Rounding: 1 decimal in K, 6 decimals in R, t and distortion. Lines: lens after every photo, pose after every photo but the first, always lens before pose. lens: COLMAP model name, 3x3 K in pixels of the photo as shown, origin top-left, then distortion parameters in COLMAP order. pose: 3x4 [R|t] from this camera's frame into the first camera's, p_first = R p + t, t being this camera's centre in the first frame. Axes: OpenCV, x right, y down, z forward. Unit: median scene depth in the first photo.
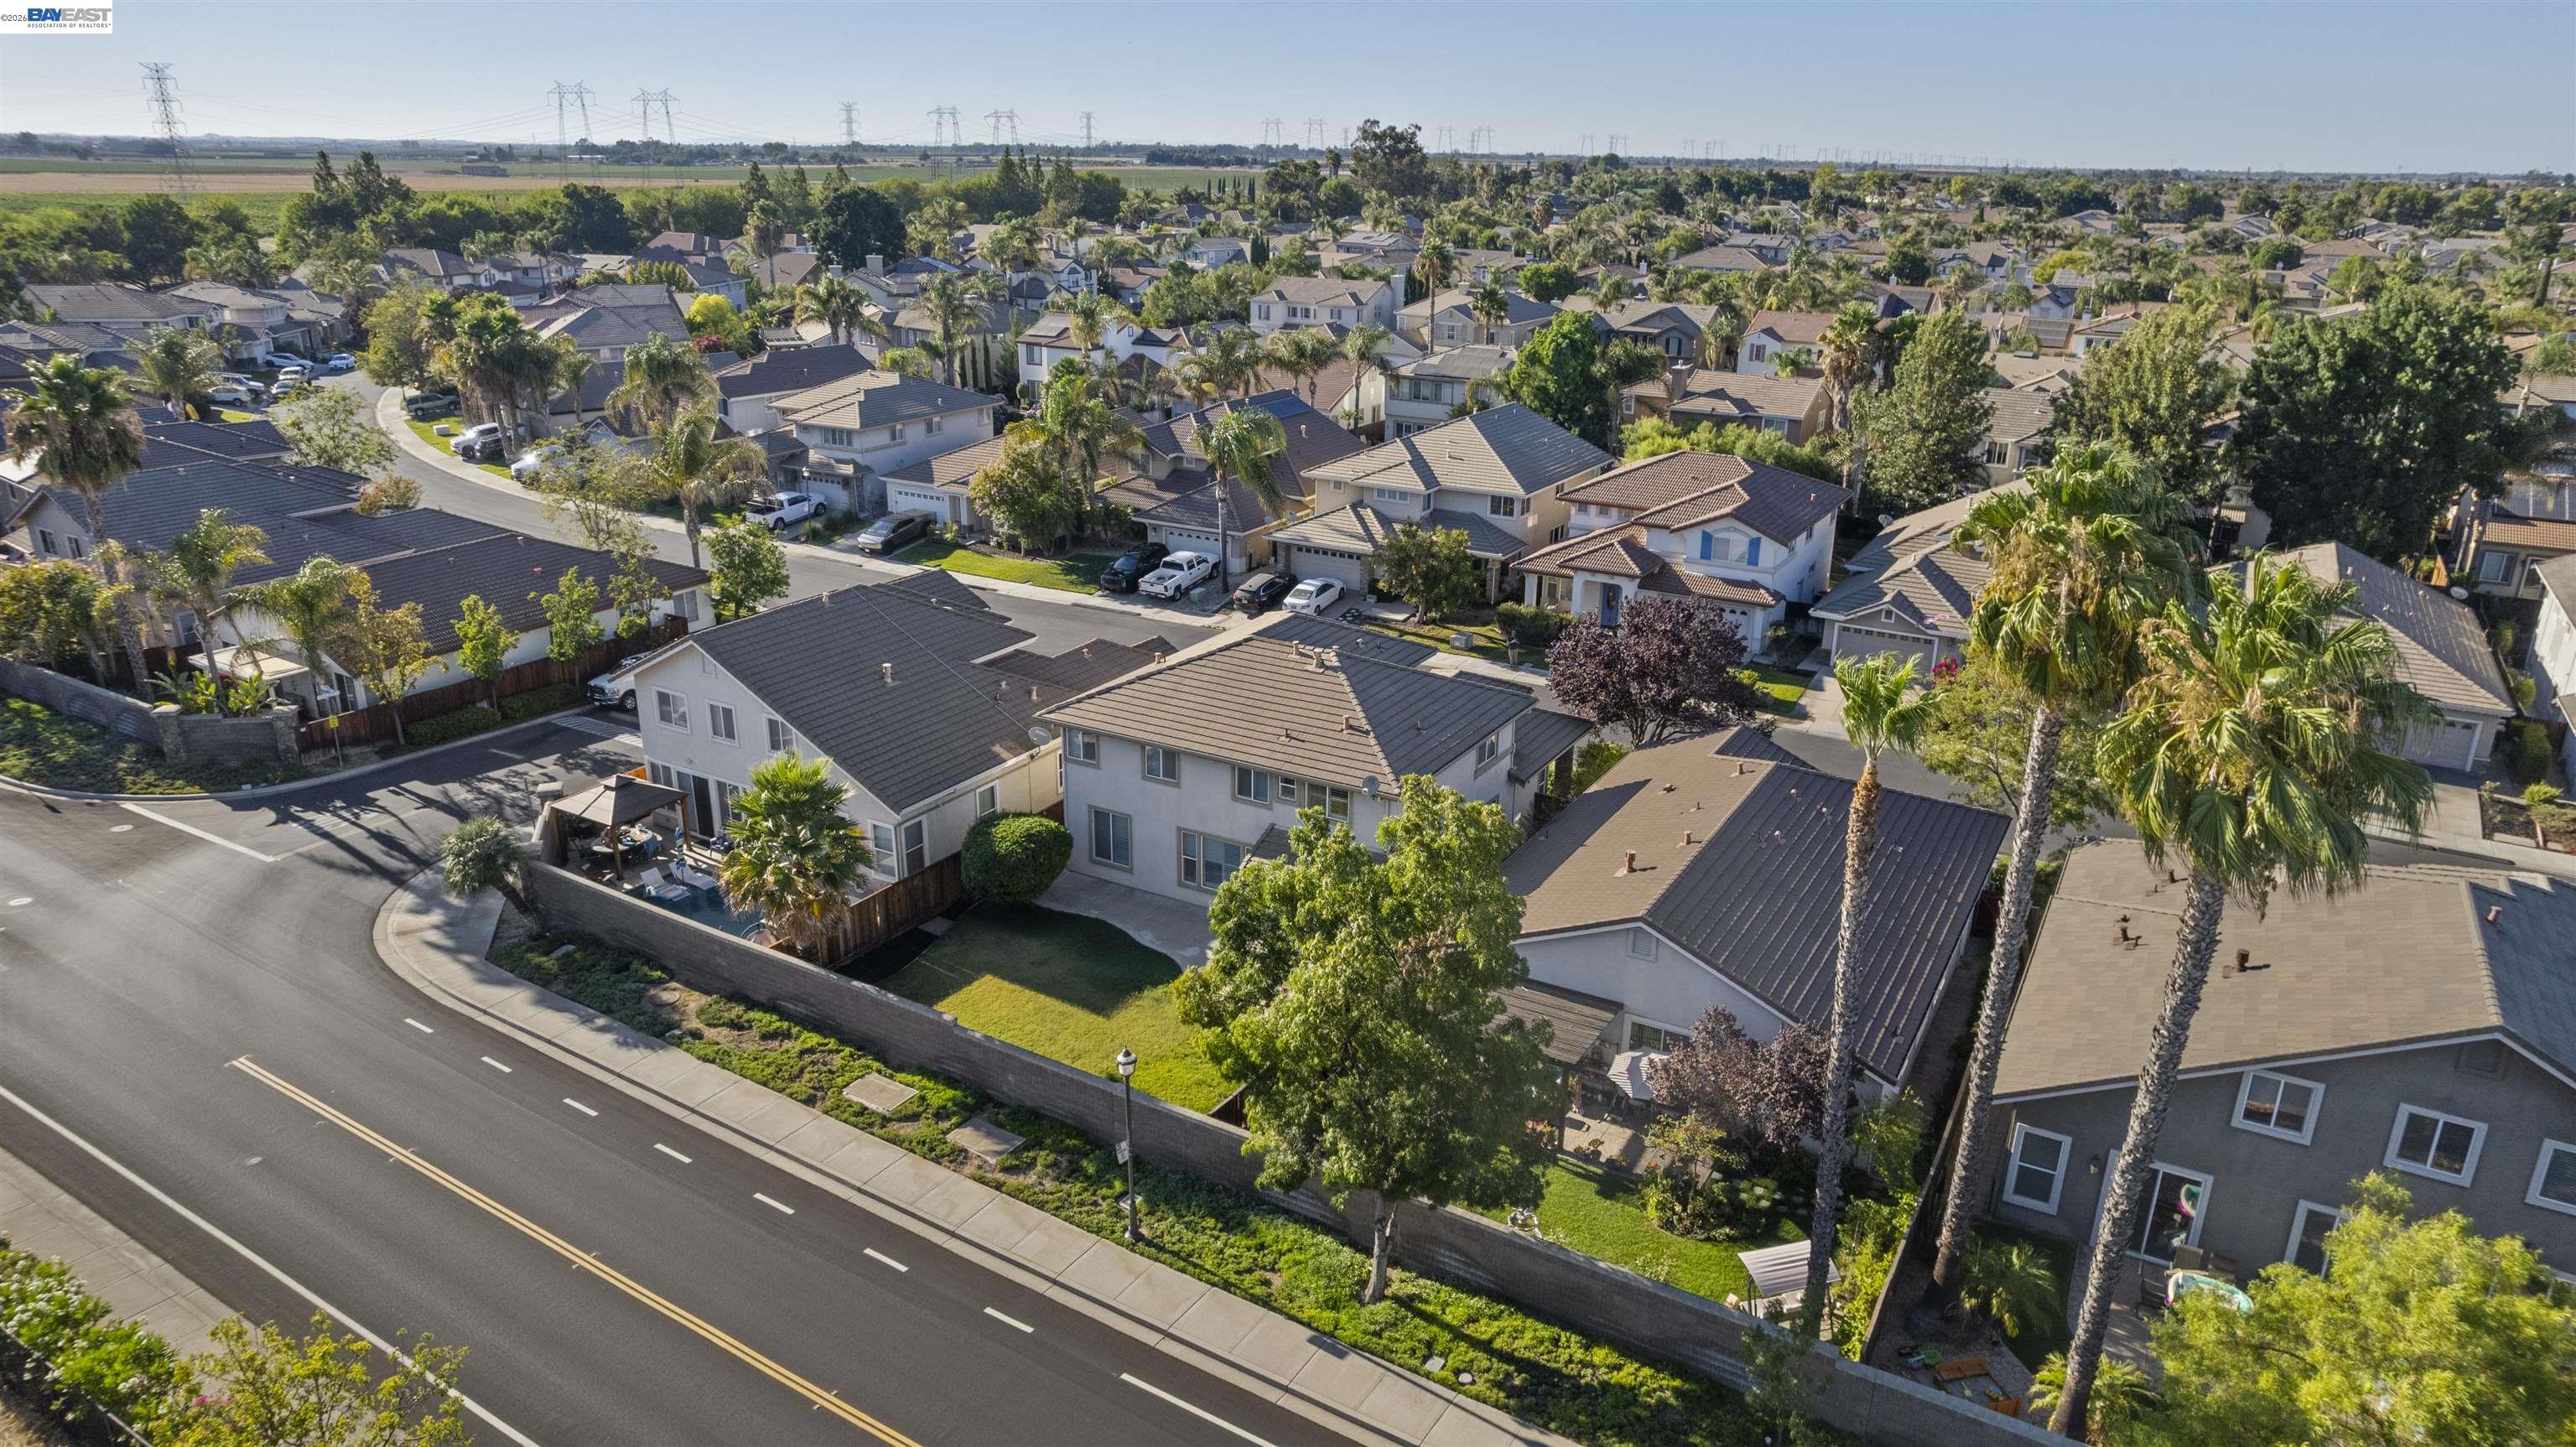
lens RADIAL K [[1647.5, 0, 1291.7], [0, 1647.5, 728.0], [0, 0, 1]] dist [-0.077506, 0.070954]
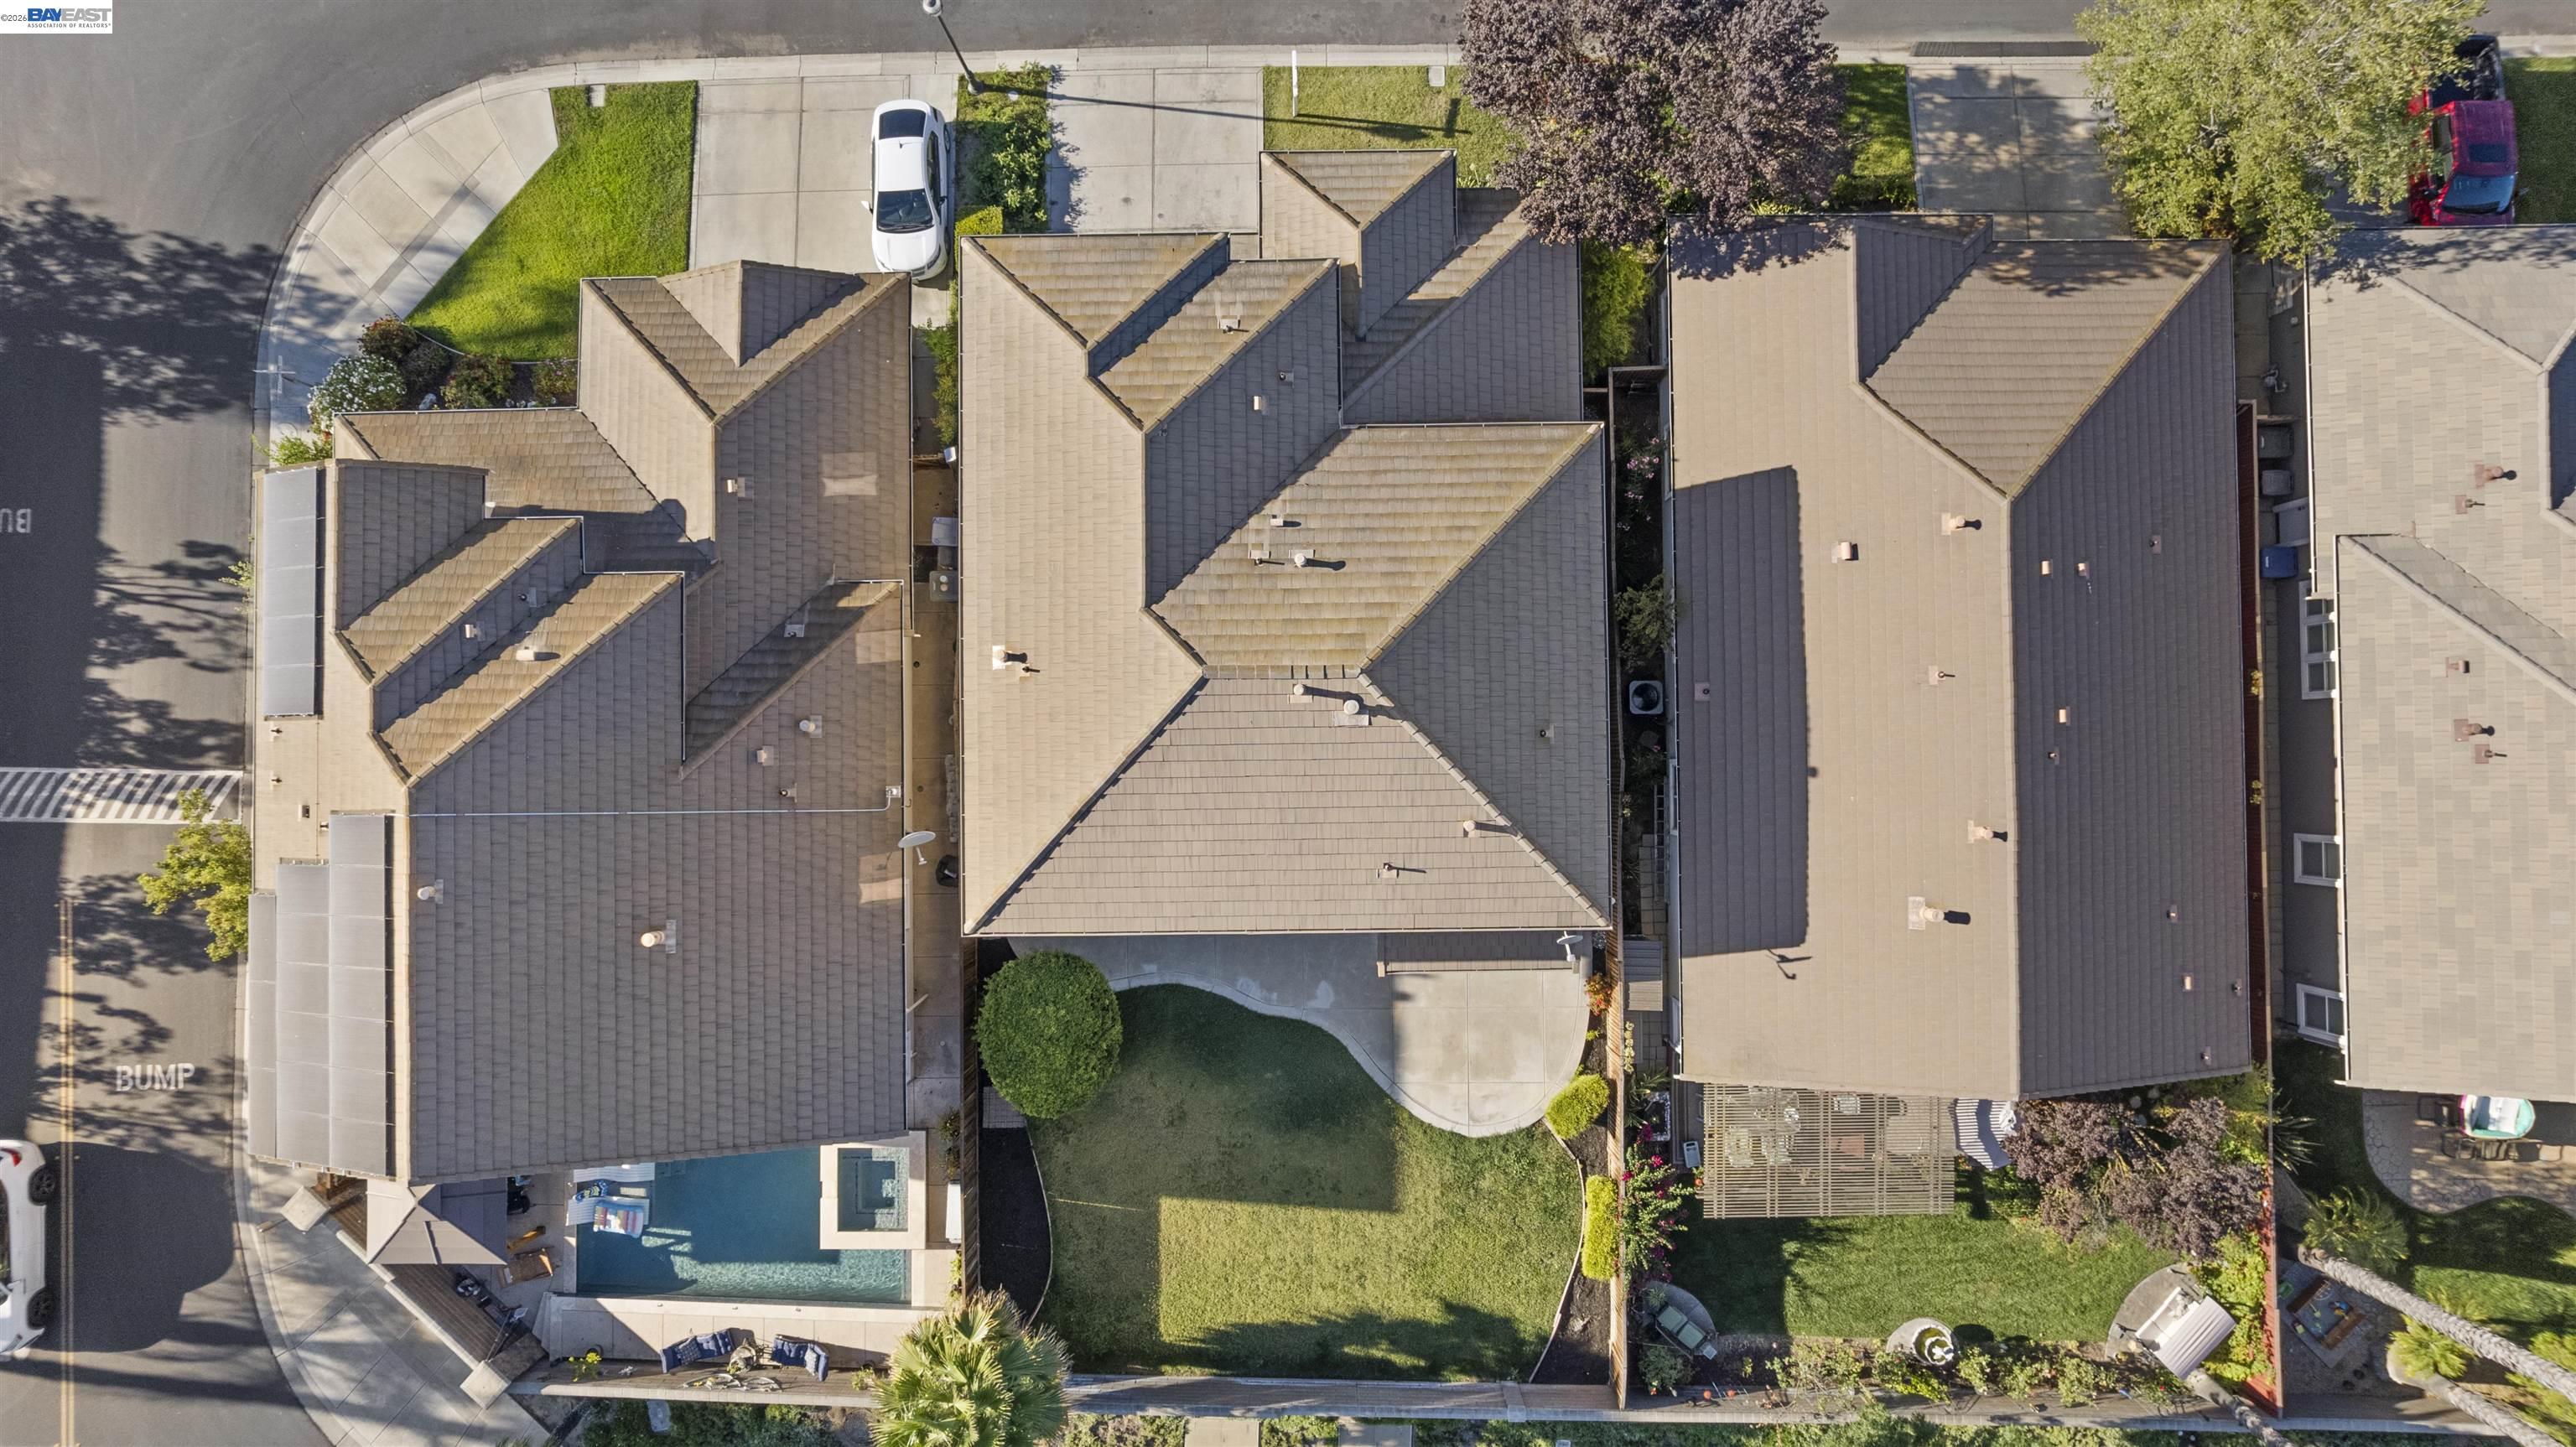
lens RADIAL K [[1647.5, 0, 1291.7], [0, 1647.5, 728.0], [0, 0, 1]] dist [-0.077506, 0.070954]
pose [[0.857494, -0.514387, -0.010439, -0.000547], [0.190904, 0.299269, 0.934876, -0.547521], [-0.477764, -0.803644, 0.354820, 0.710414]]
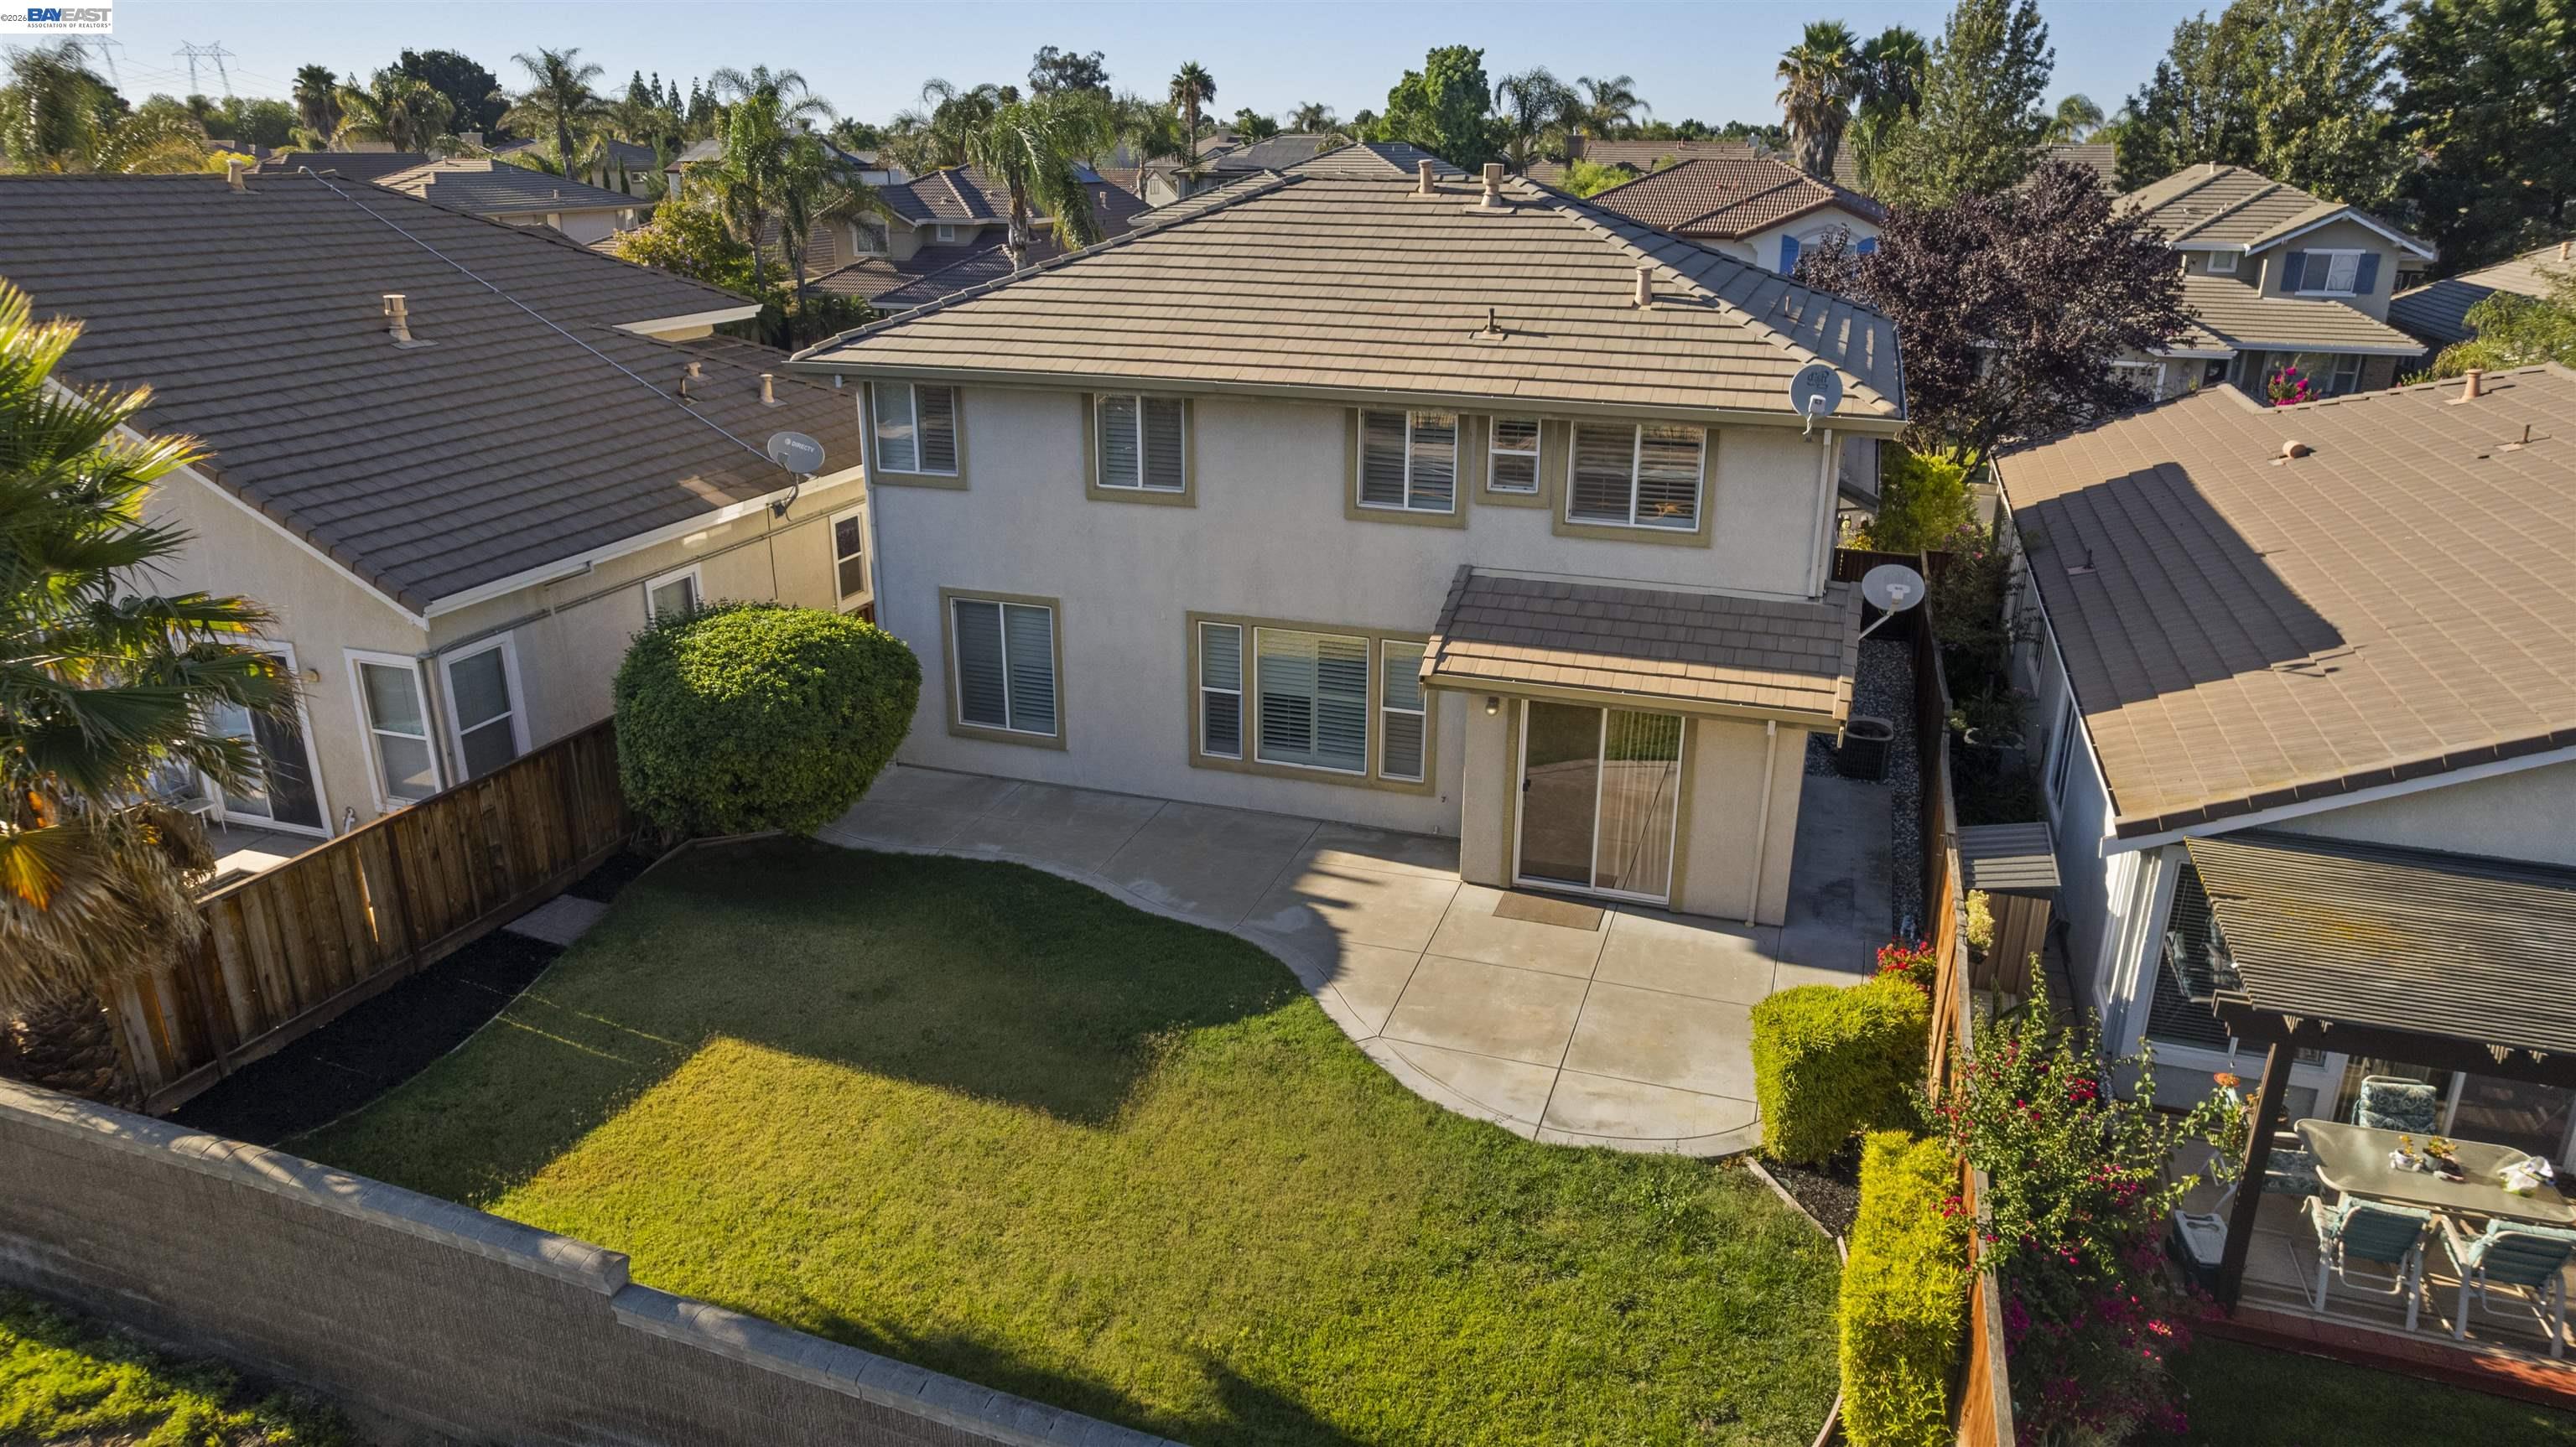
lens RADIAL K [[1647.5, 0, 1291.7], [0, 1647.5, 728.0], [0, 0, 1]] dist [-0.077506, 0.070954]
pose [[0.980107, -0.074709, 0.183870, -0.106908], [0.073904, 0.997202, 0.011238, 0.076285], [-0.184195, 0.002574, 0.982886, 0.545551]]
